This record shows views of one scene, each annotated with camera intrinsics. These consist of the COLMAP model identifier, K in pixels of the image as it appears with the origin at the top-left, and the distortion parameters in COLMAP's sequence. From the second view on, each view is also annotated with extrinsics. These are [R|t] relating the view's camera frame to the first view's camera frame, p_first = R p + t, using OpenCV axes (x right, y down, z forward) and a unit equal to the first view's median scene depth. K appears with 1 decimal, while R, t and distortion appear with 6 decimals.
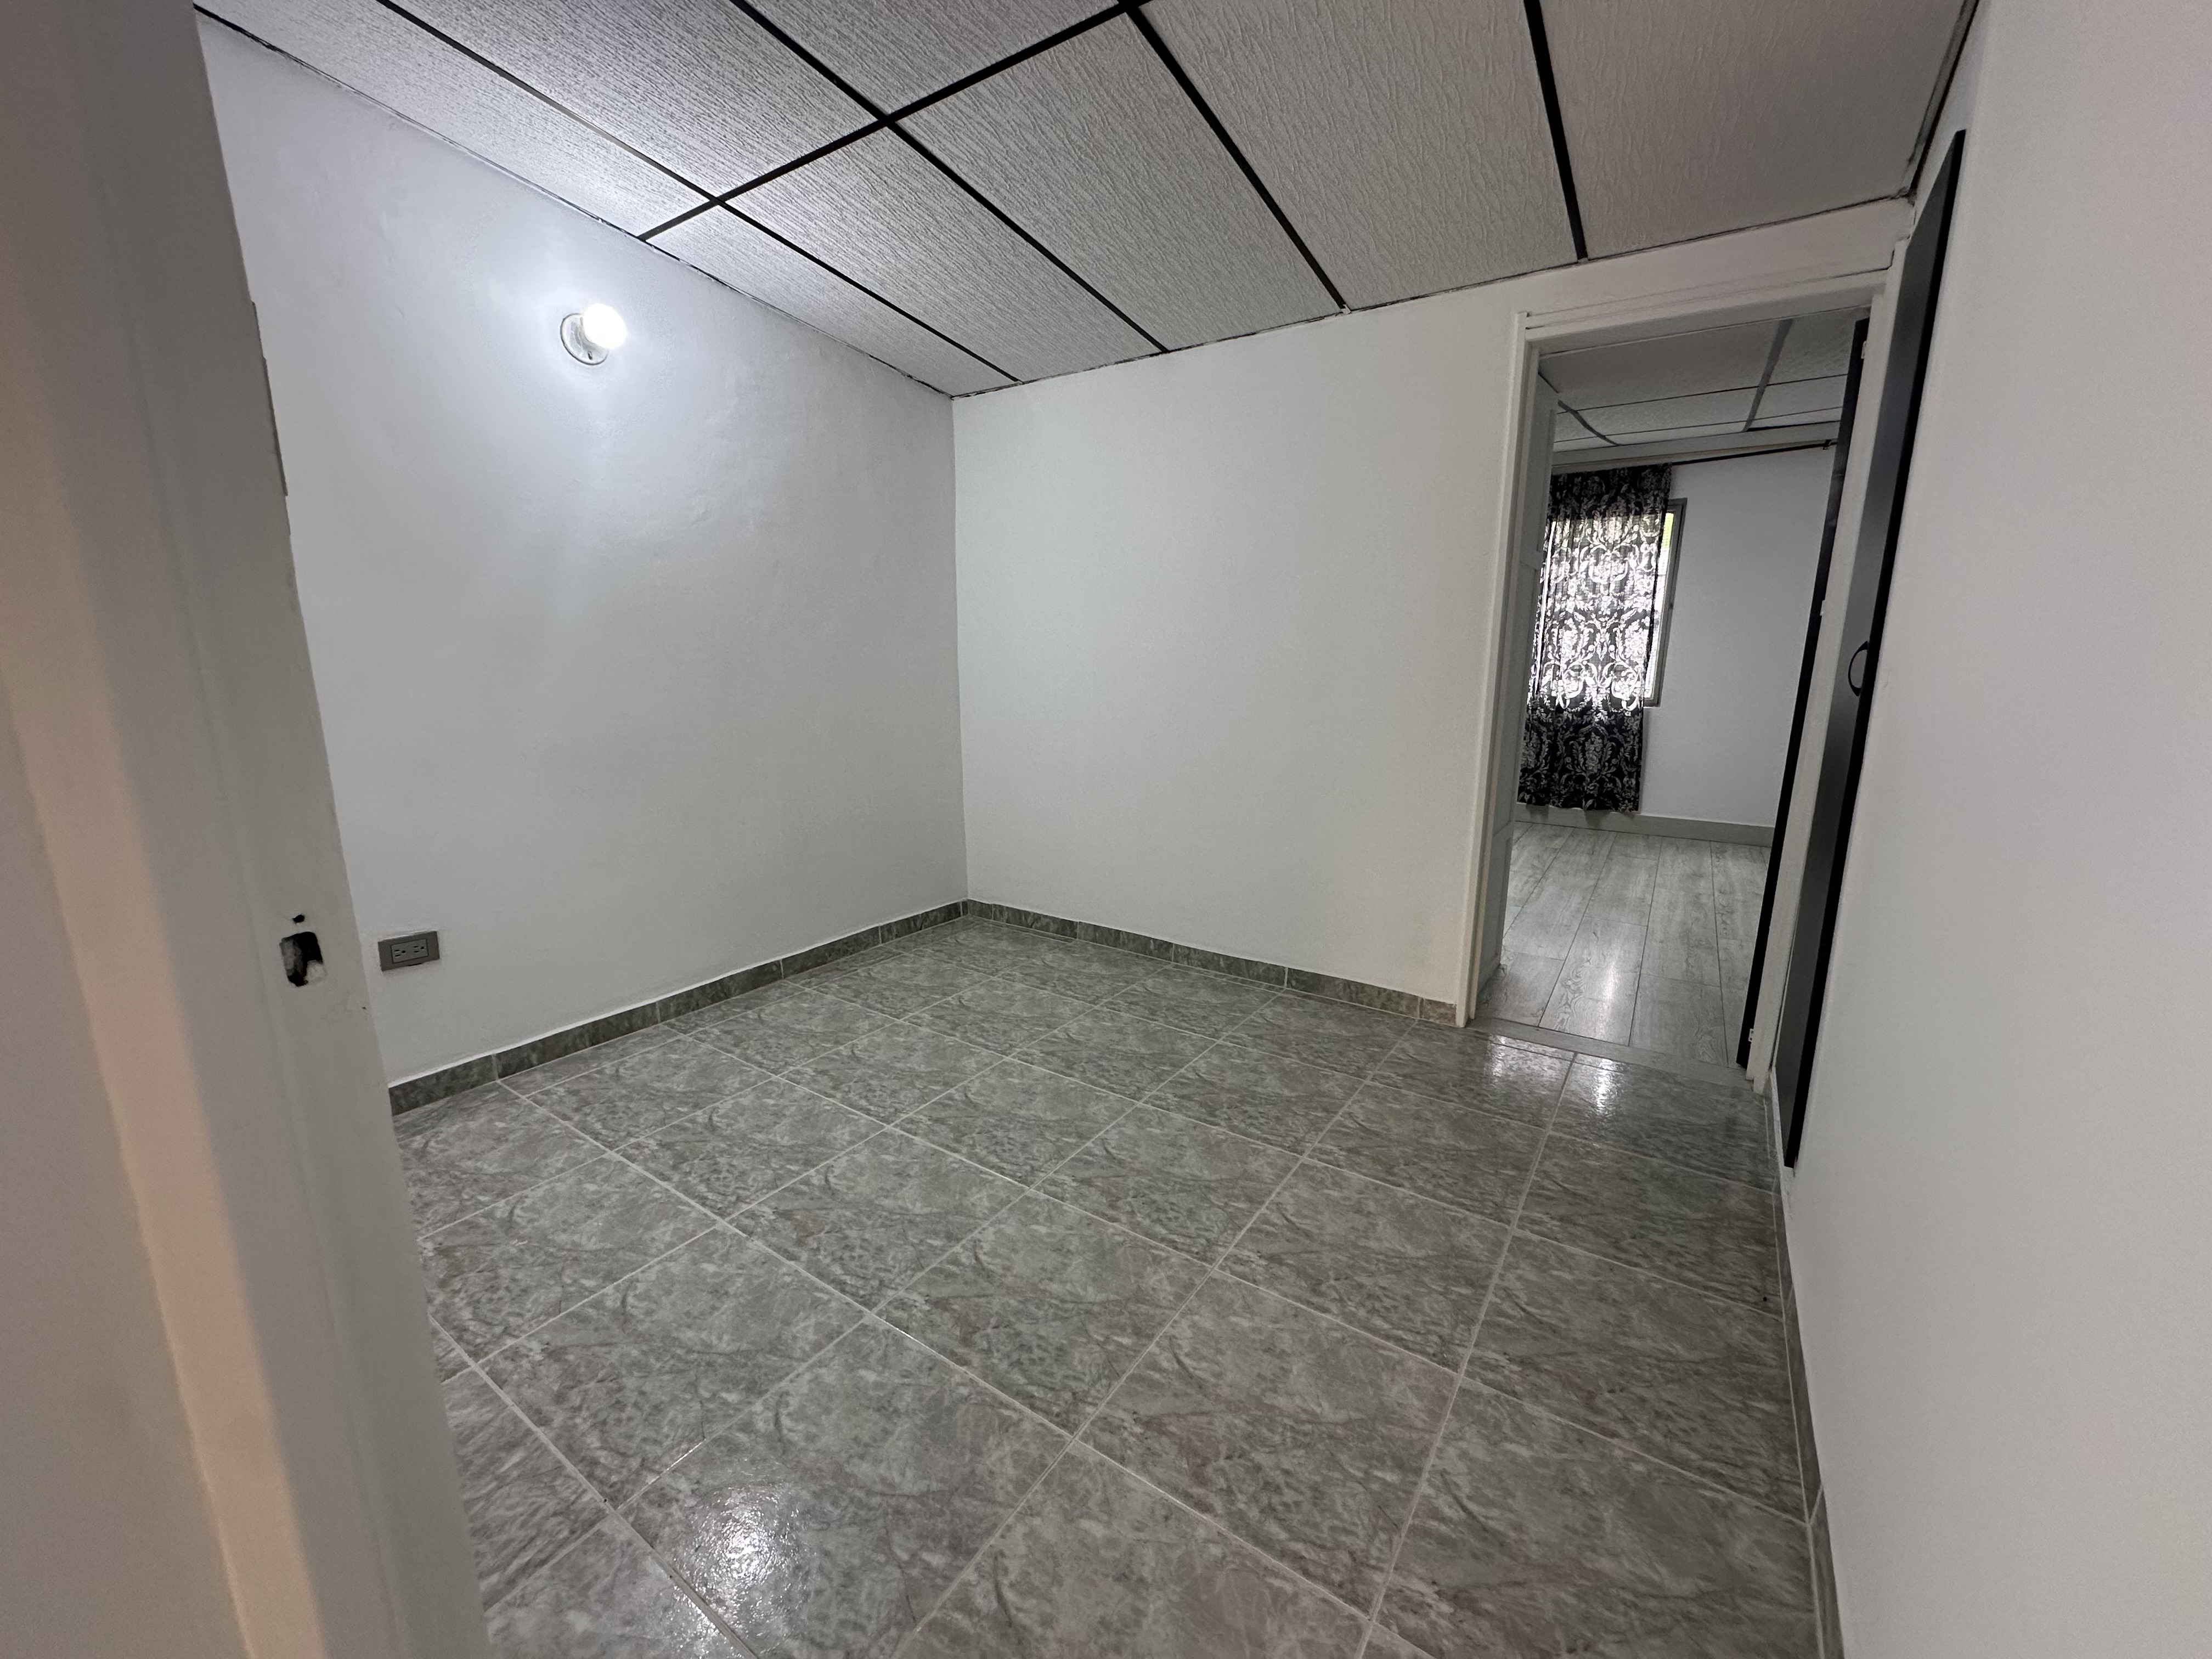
lens RADIAL K [[883.5, 0, 1106.5], [0, 883.5, 827.3], [0, 0, 1]] dist [-0.002574, 0.000539]
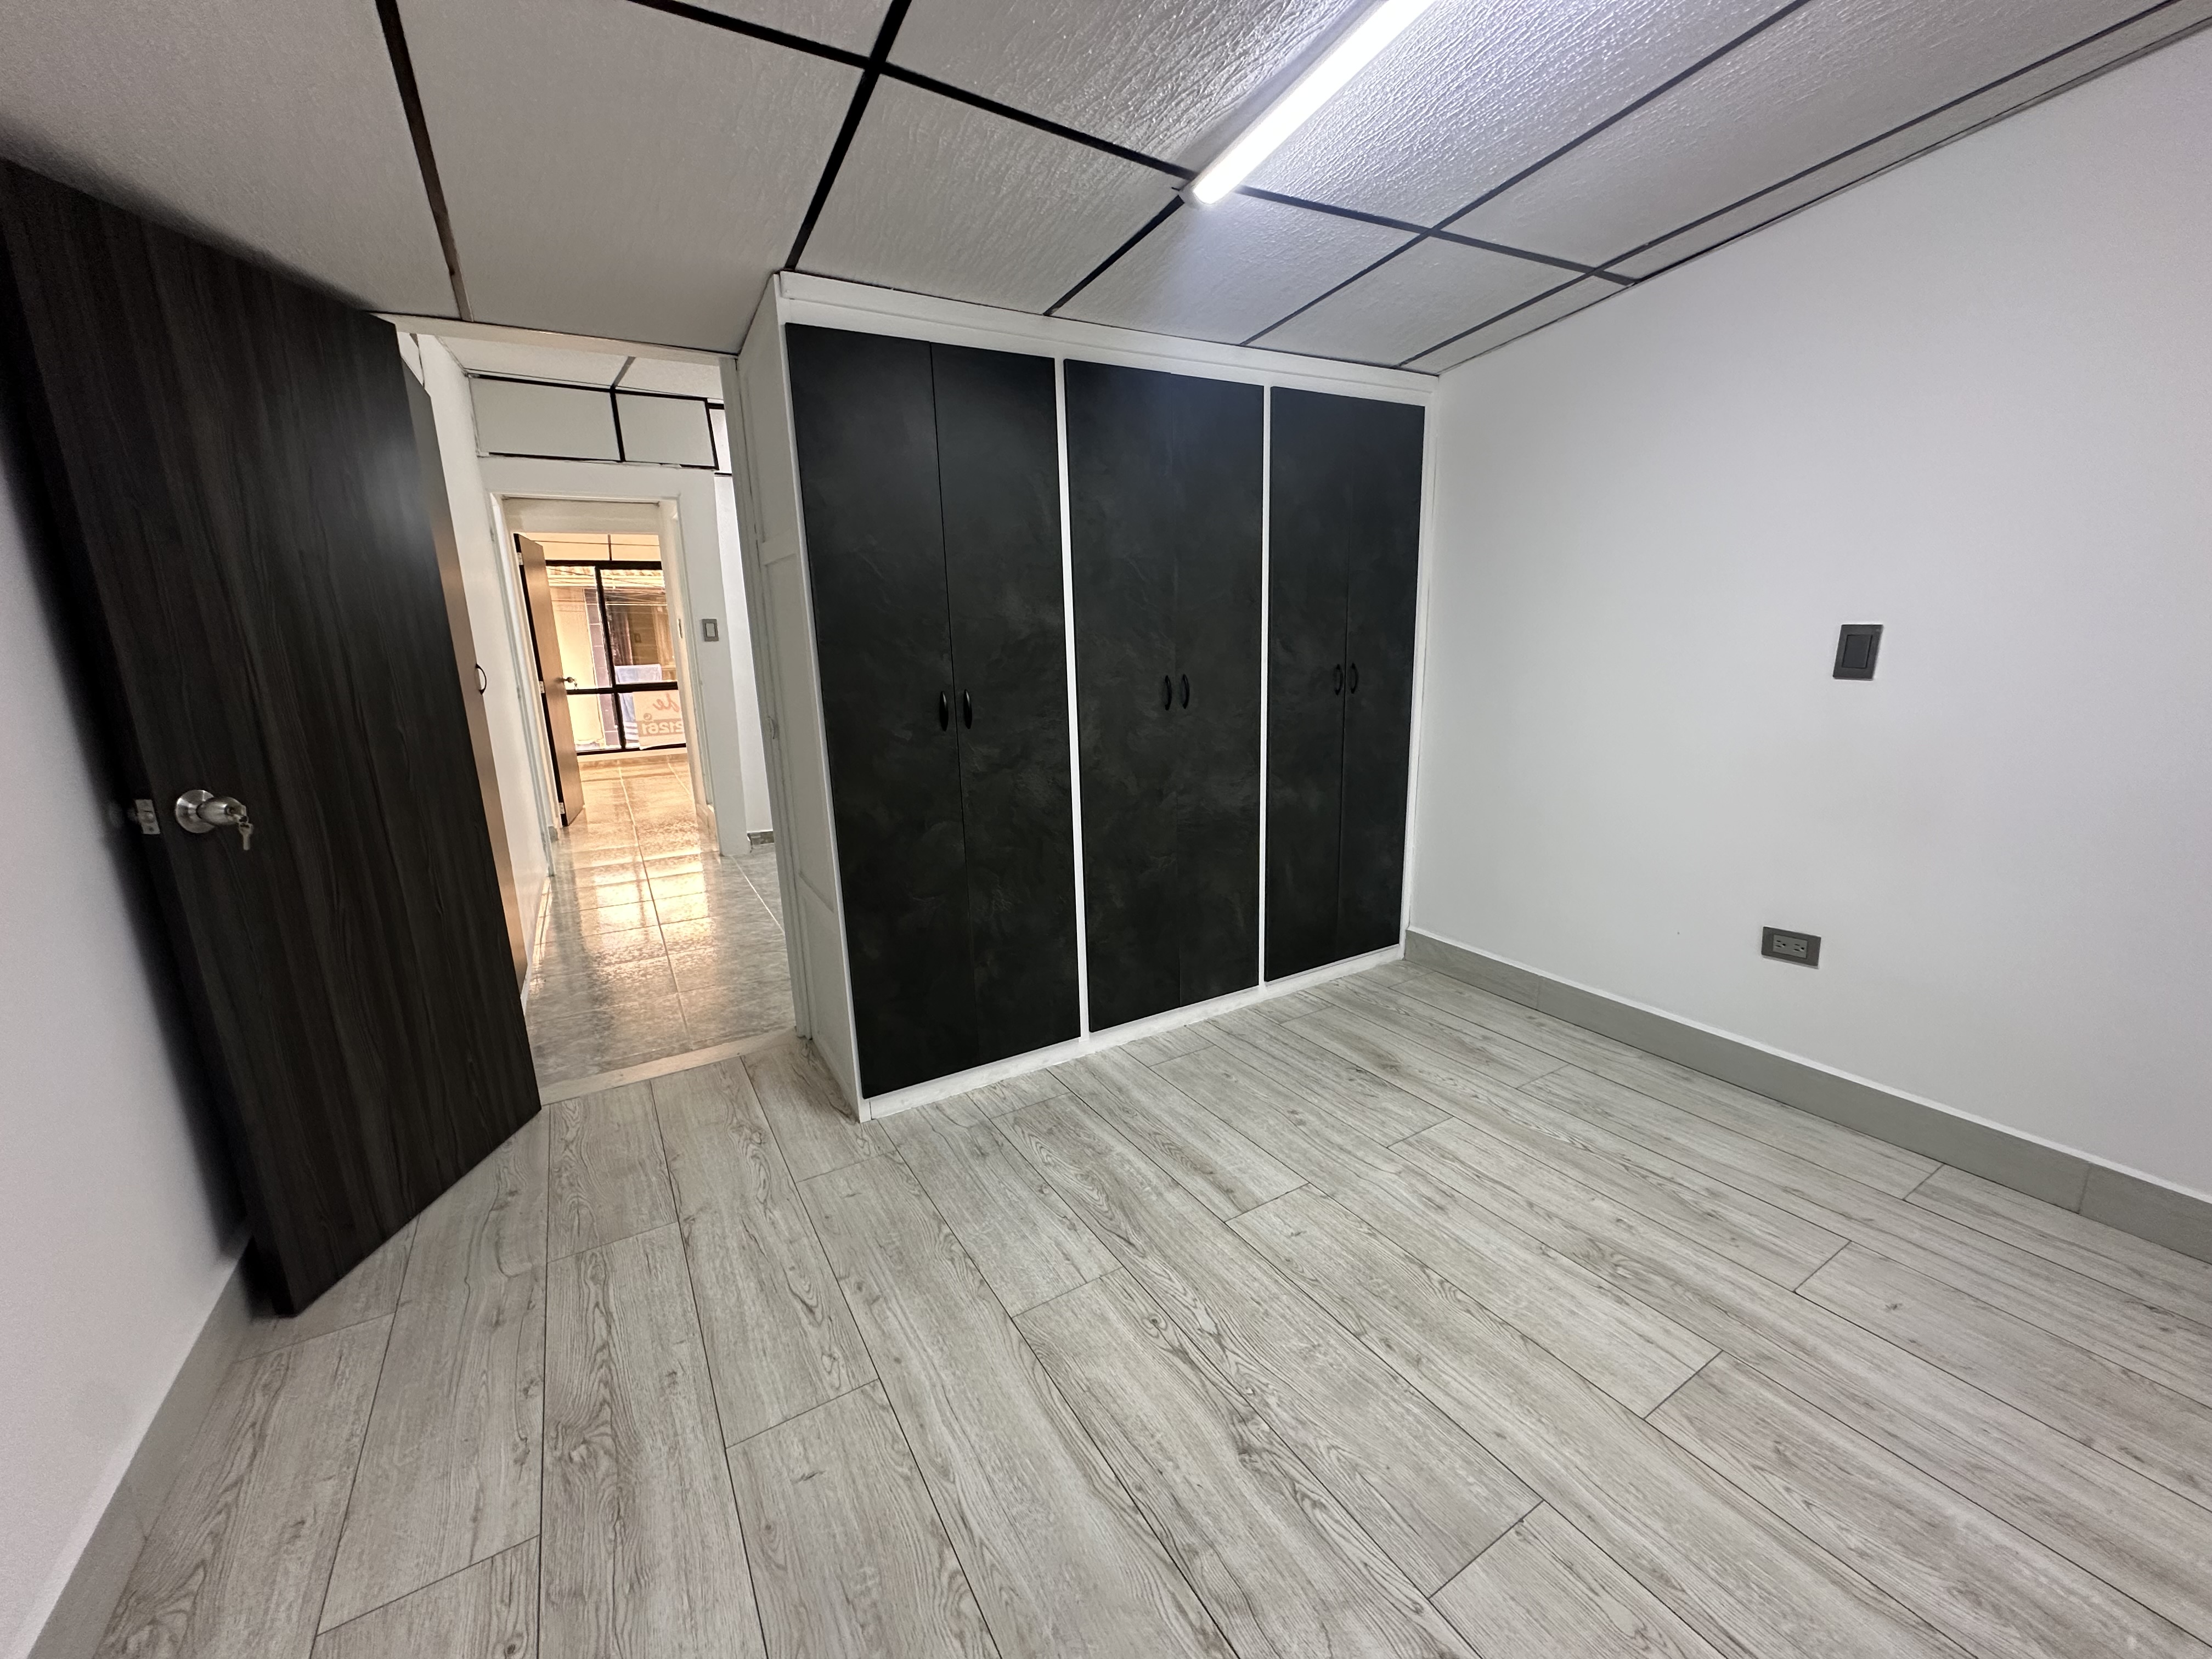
lens RADIAL K [[883.5, 0, 1106.5], [0, 883.5, 827.3], [0, 0, 1]] dist [-0.002574, 0.000539]
pose [[-0.433307, 0.205870, -0.877418, 0.556783], [-0.157161, 0.941384, 0.298491, -0.182025], [0.887438, 0.267234, -0.375553, 0.828424]]
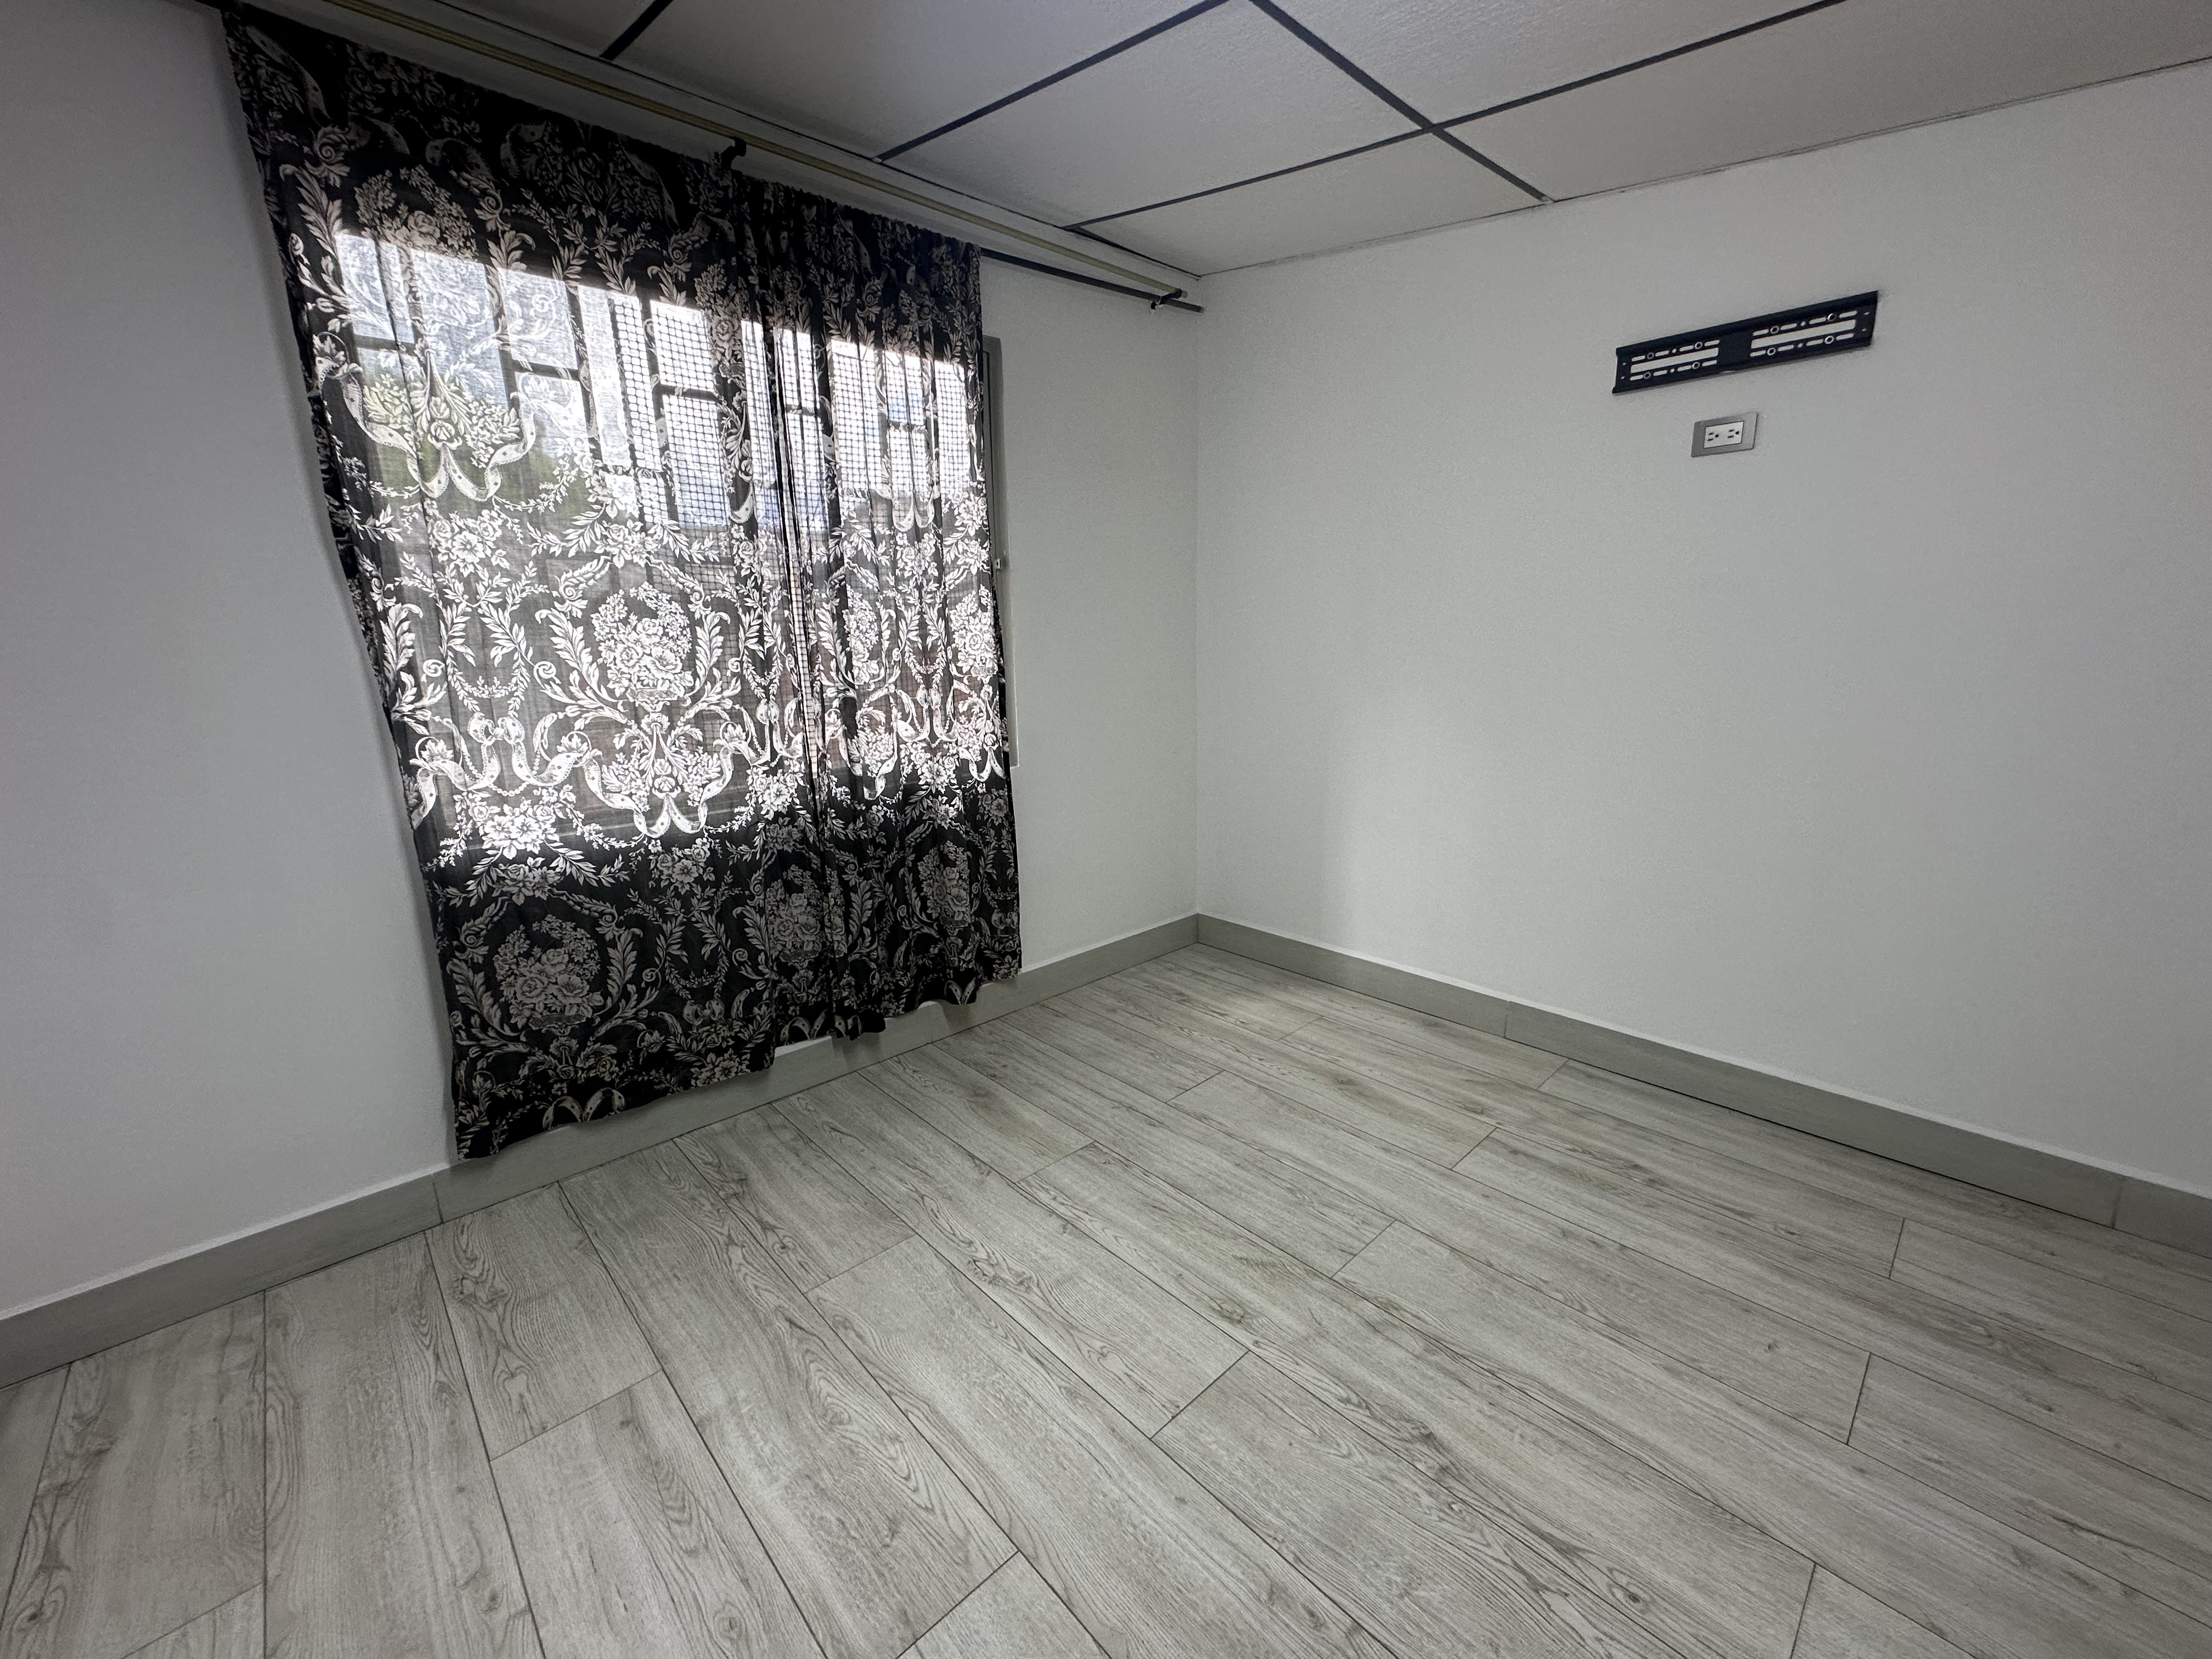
lens RADIAL K [[883.5, 0, 1106.5], [0, 883.5, 827.3], [0, 0, 1]] dist [-0.002574, 0.000539]
pose [[0.231964, -0.219255, 0.947692, 0.145918], [0.217728, 0.961249, 0.169099, -0.174148], [-0.948044, 0.167114, 0.270713, 0.806888]]
